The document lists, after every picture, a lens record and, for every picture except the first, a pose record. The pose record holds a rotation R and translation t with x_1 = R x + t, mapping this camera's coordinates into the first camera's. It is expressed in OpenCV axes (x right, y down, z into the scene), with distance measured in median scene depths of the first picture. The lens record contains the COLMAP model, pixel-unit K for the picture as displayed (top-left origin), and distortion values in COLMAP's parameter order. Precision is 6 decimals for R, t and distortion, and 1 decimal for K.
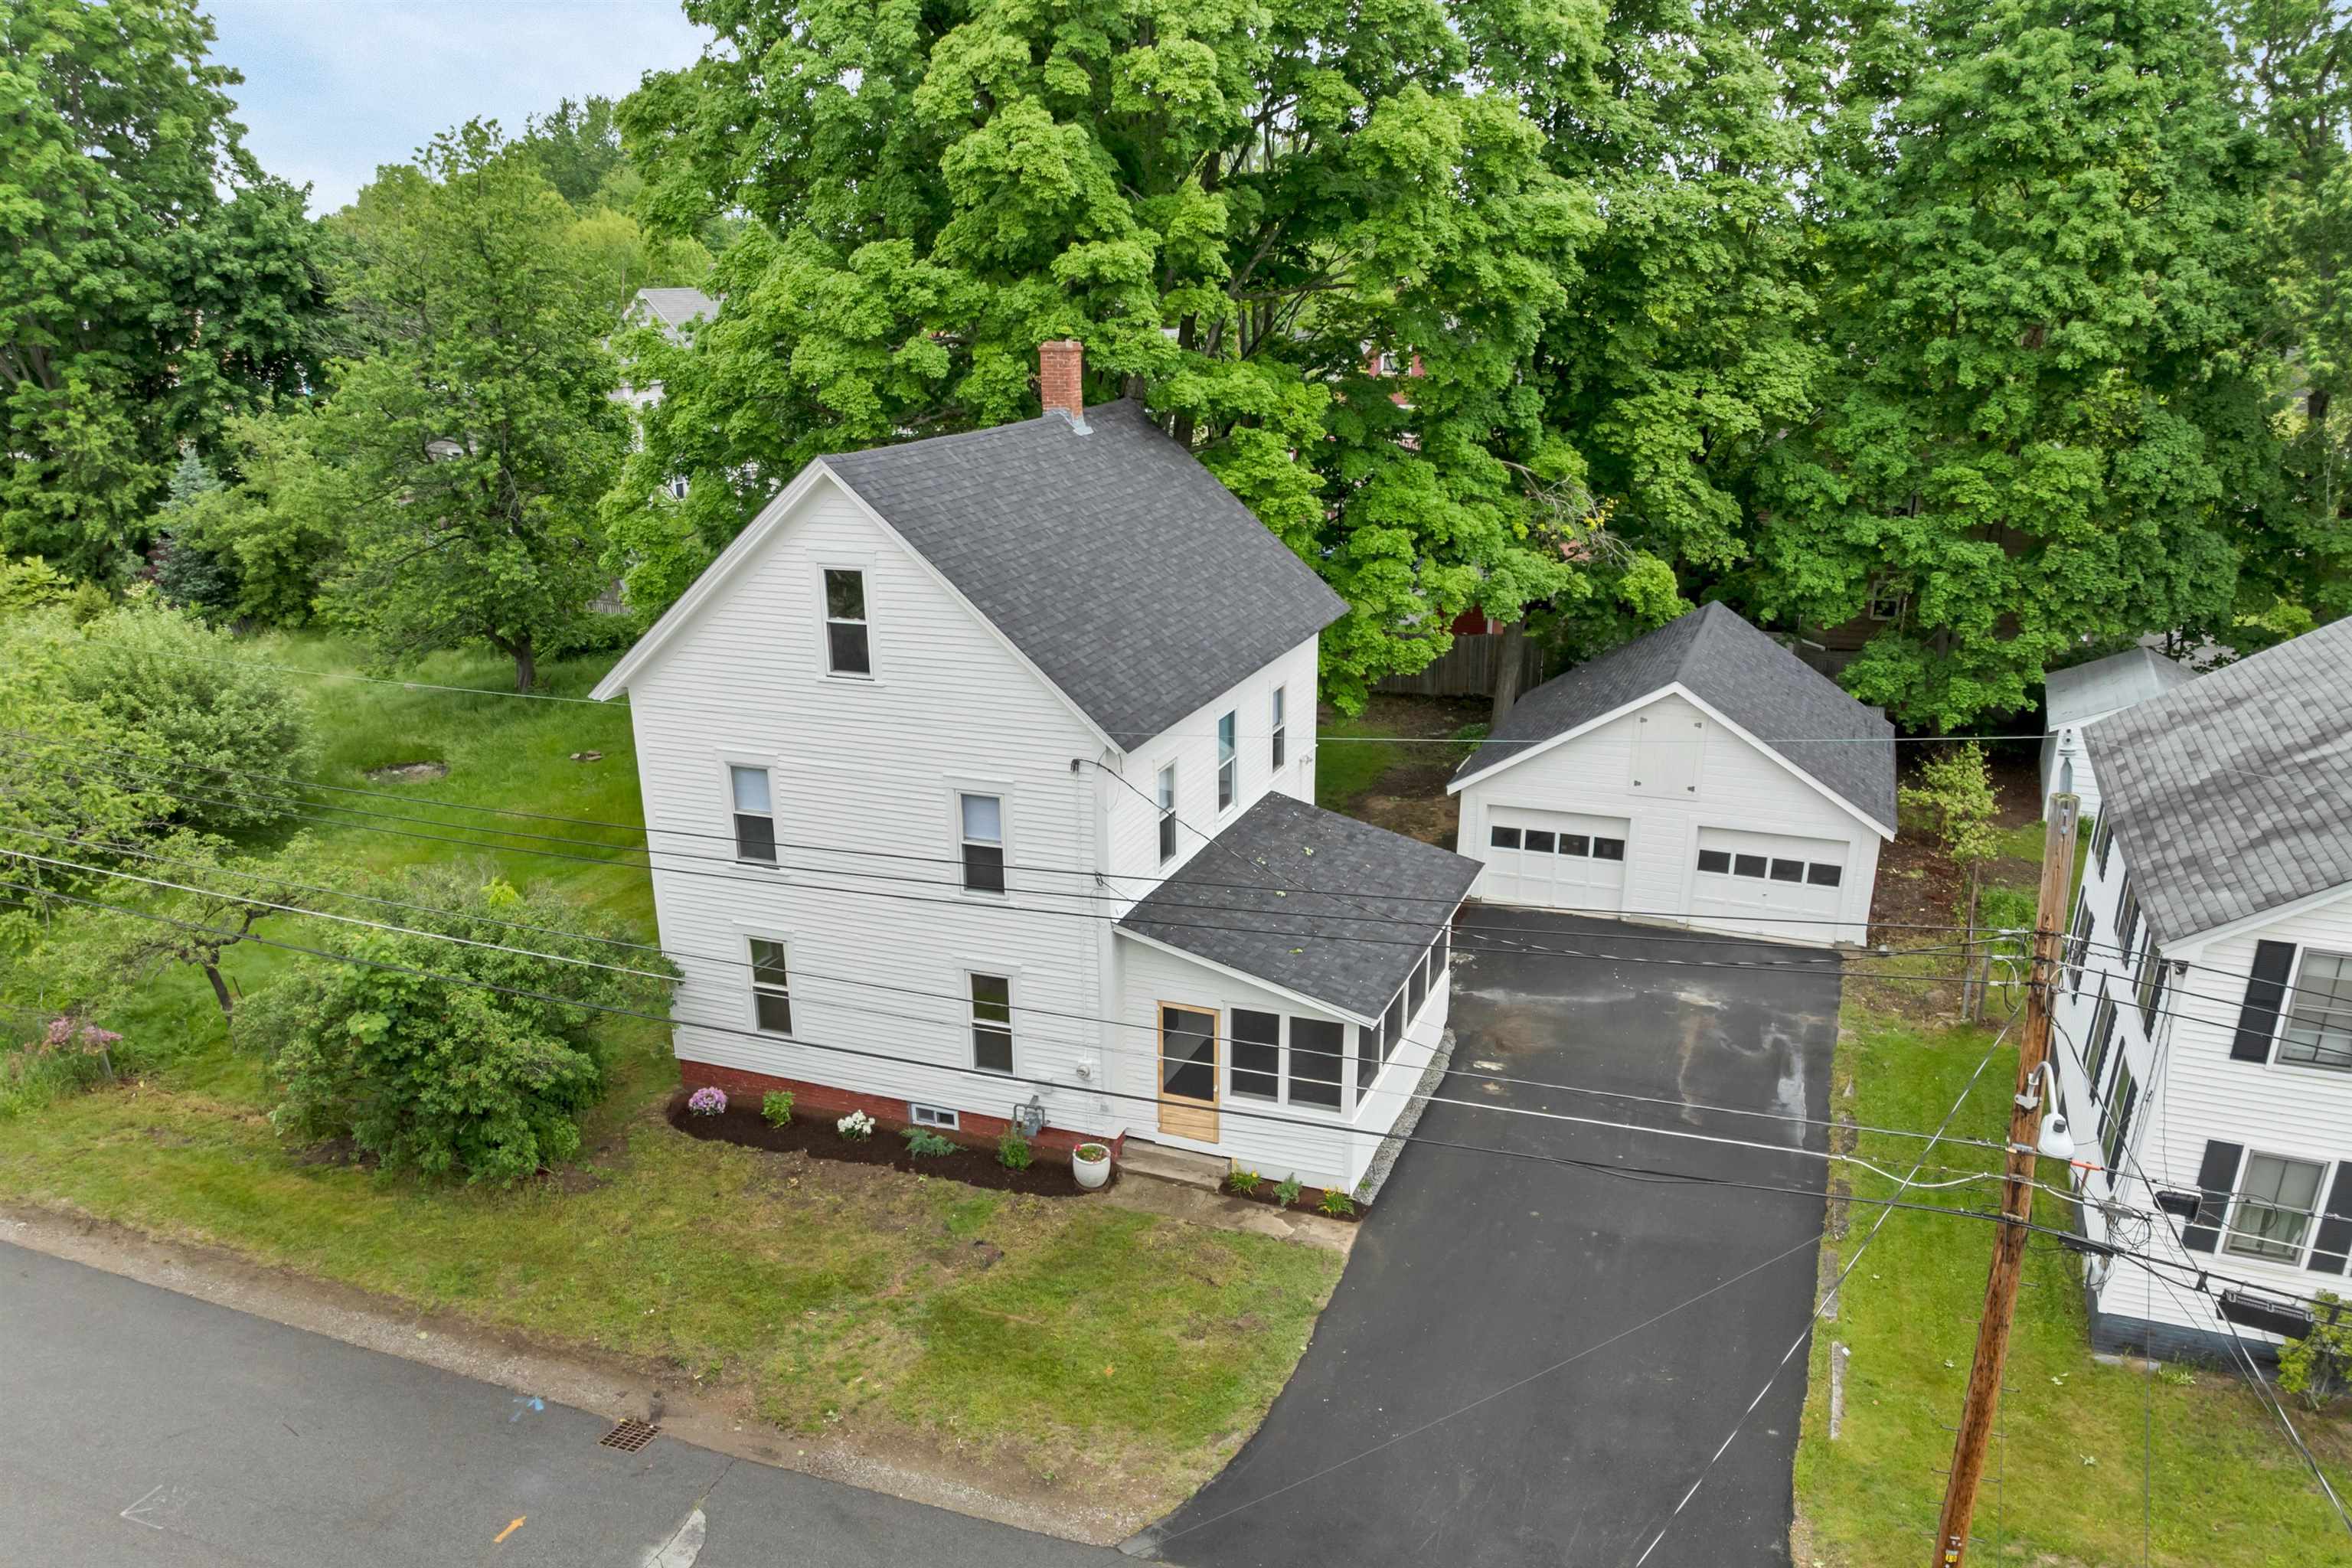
lens RADIAL K [[1733.5, 0, 1188.4], [0, 1733.5, 959.5], [0, 0, 1]] dist [-0.045127, 0.008707]
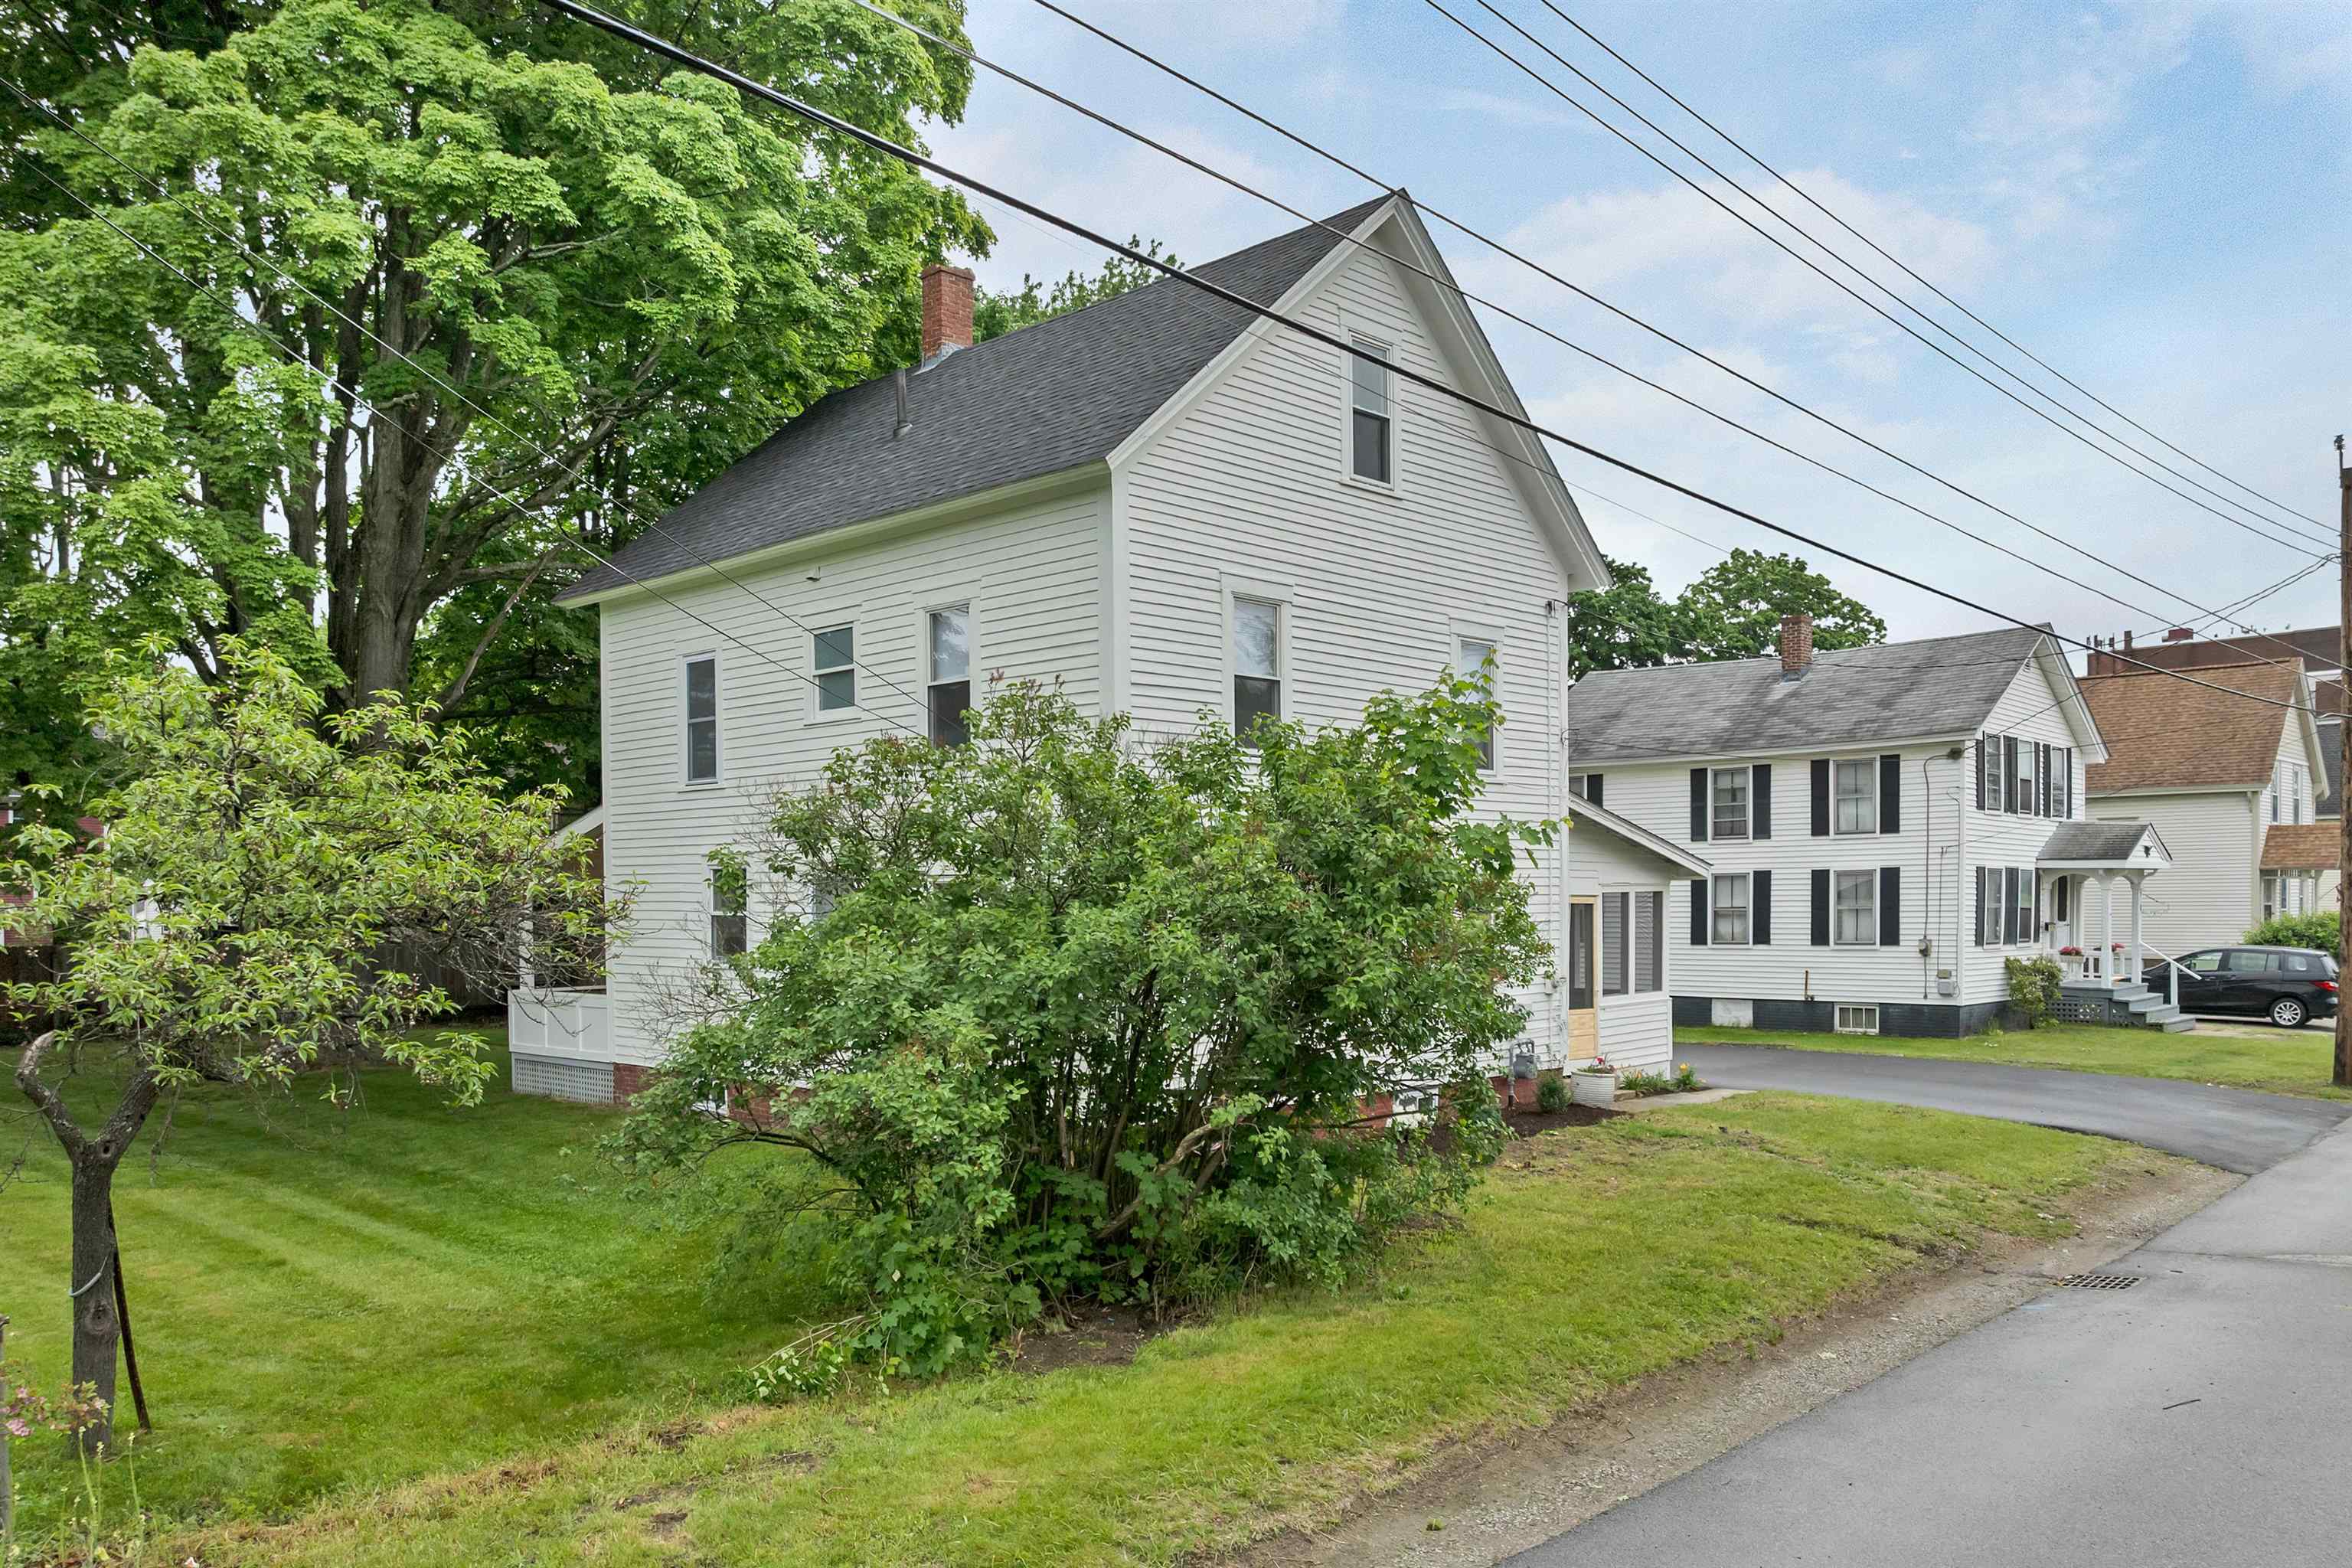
lens RADIAL K [[1731.1, 0, 1183.6], [0, 1731.1, 955.2], [0, 0, 1]] dist [-0.035041, -0.006340]
pose [[0.389936, -0.025589, 0.920486, -0.886556], [0.354809, 0.926606, -0.124545, 0.091341], [-0.849741, 0.375162, 0.370396, 0.815676]]
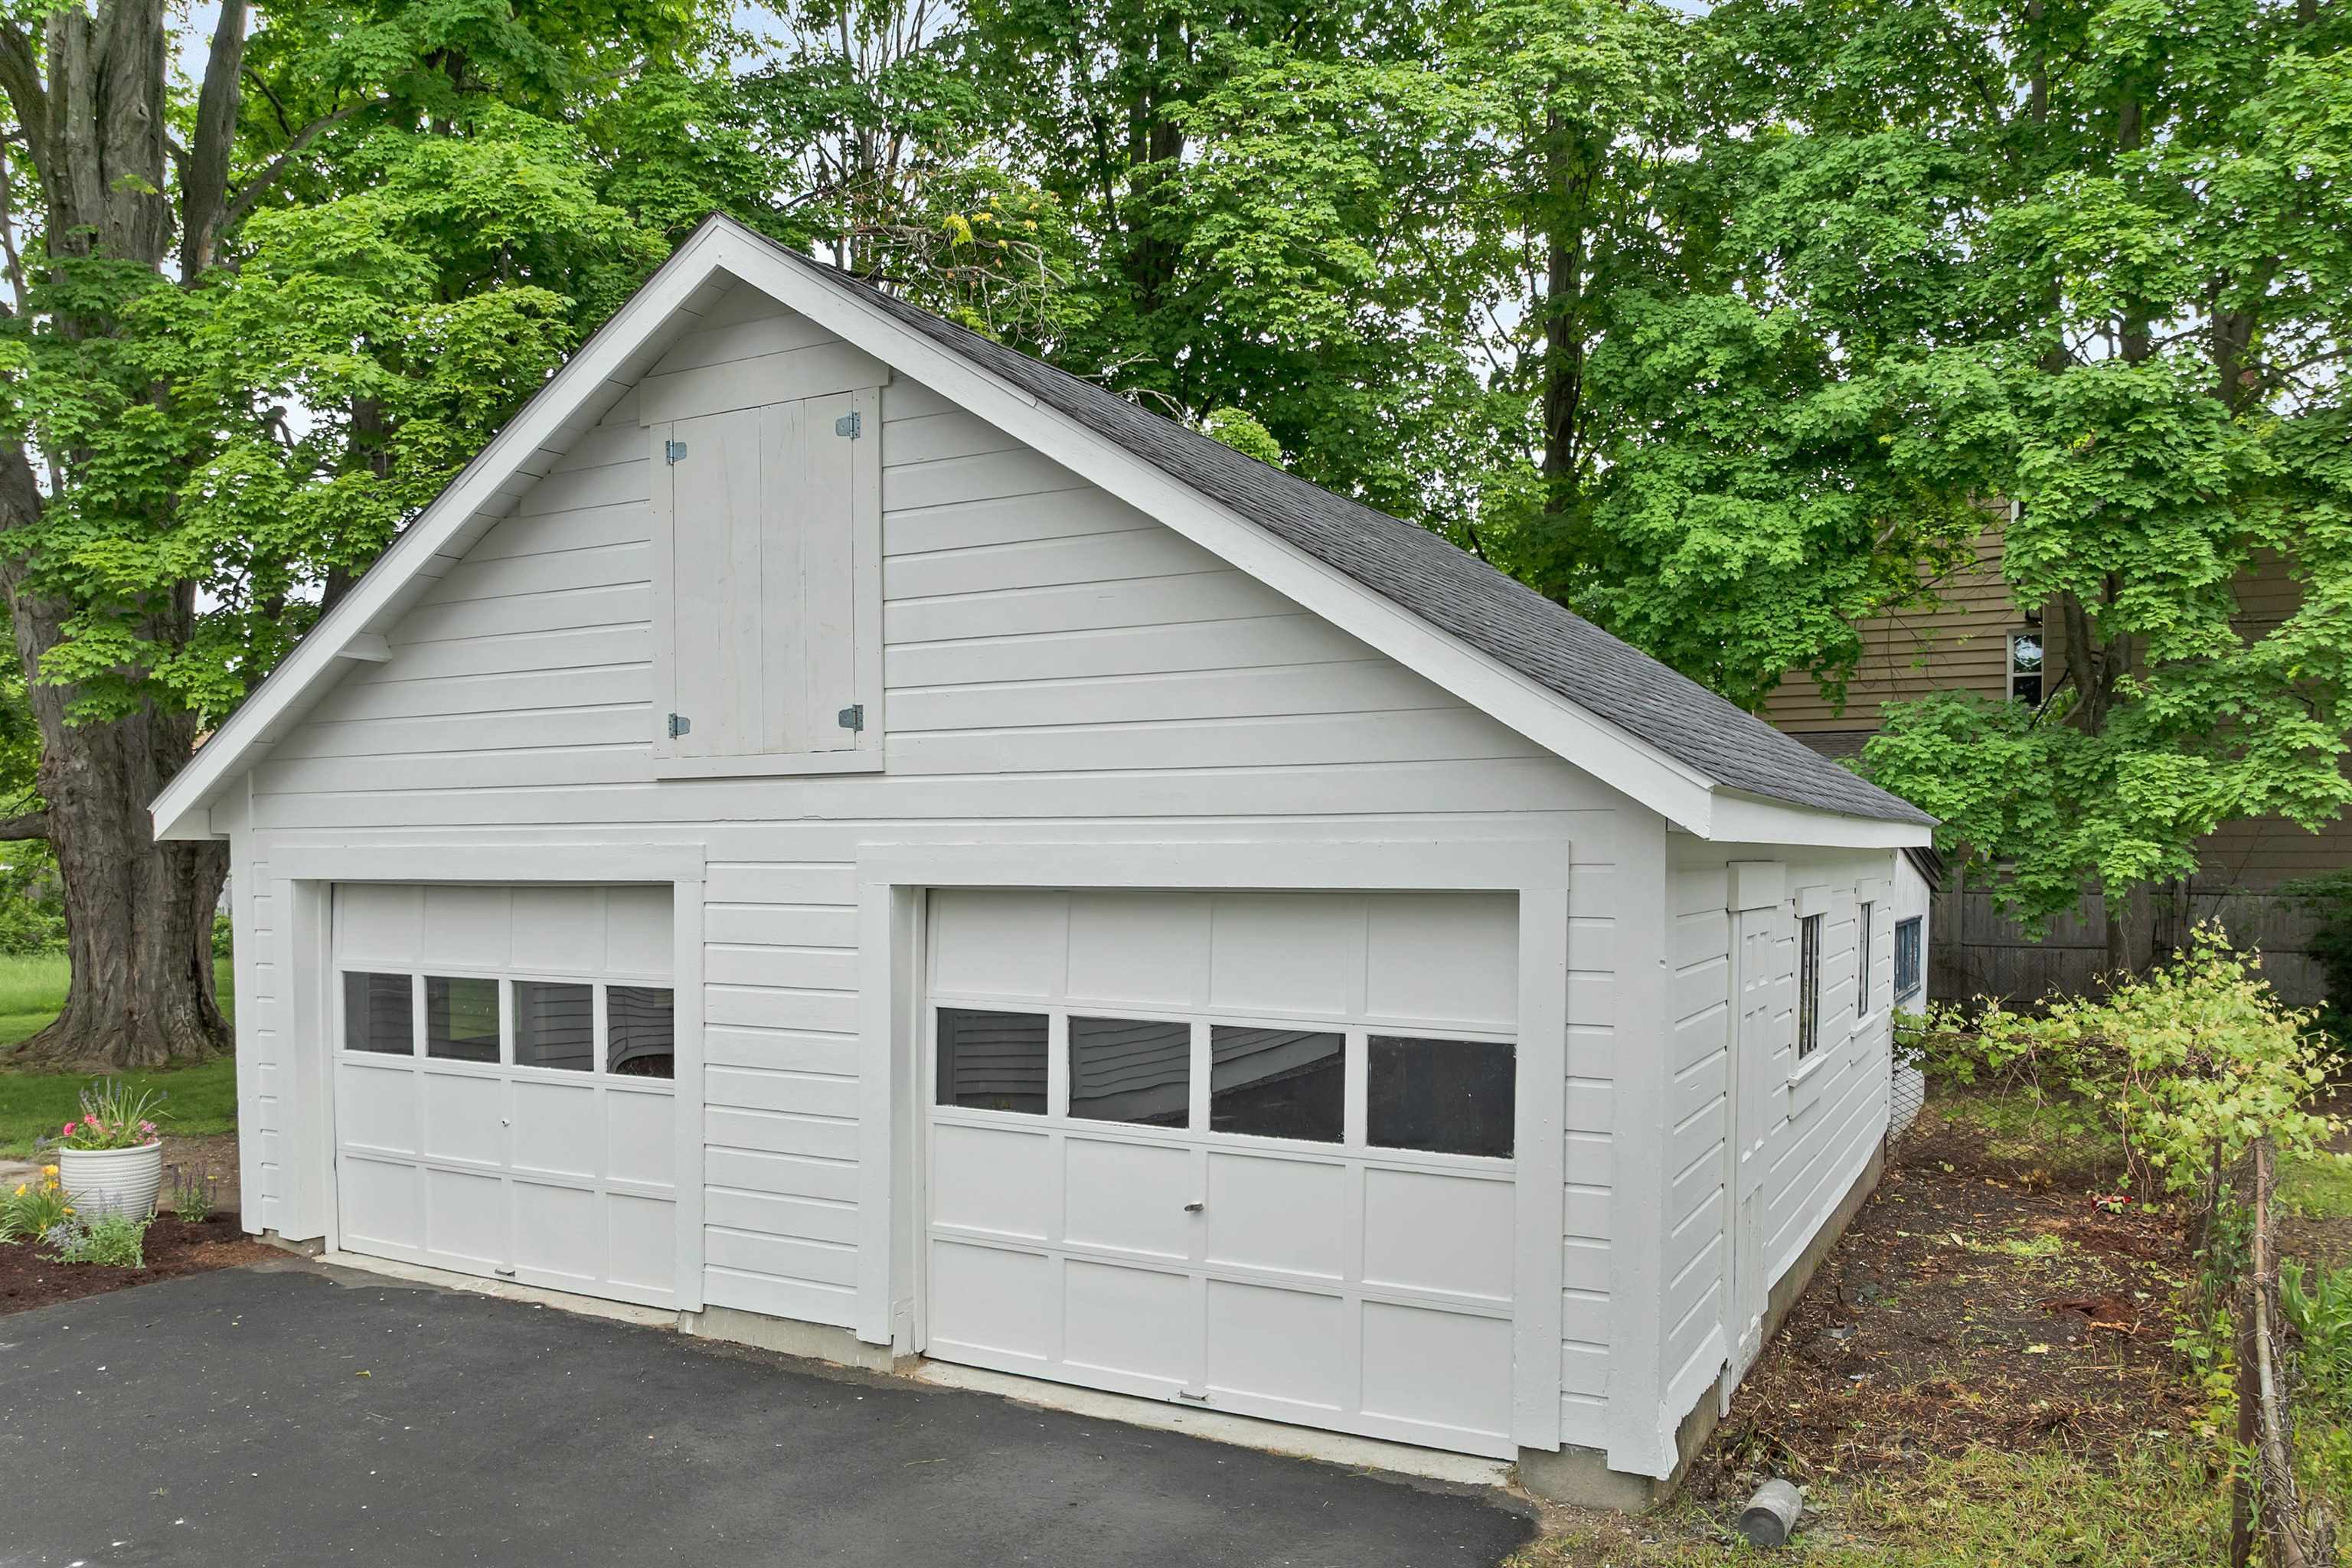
lens RADIAL K [[1733.5, 0, 1188.4], [0, 1733.5, 959.5], [0, 0, 1]] dist [-0.045127, 0.008707]
pose [[0.991809, 0.012466, -0.127122, 0.474574], [-0.052927, 0.945875, -0.320187, 0.001473], [0.116250, 0.324292, 0.938787, 1.046345]]
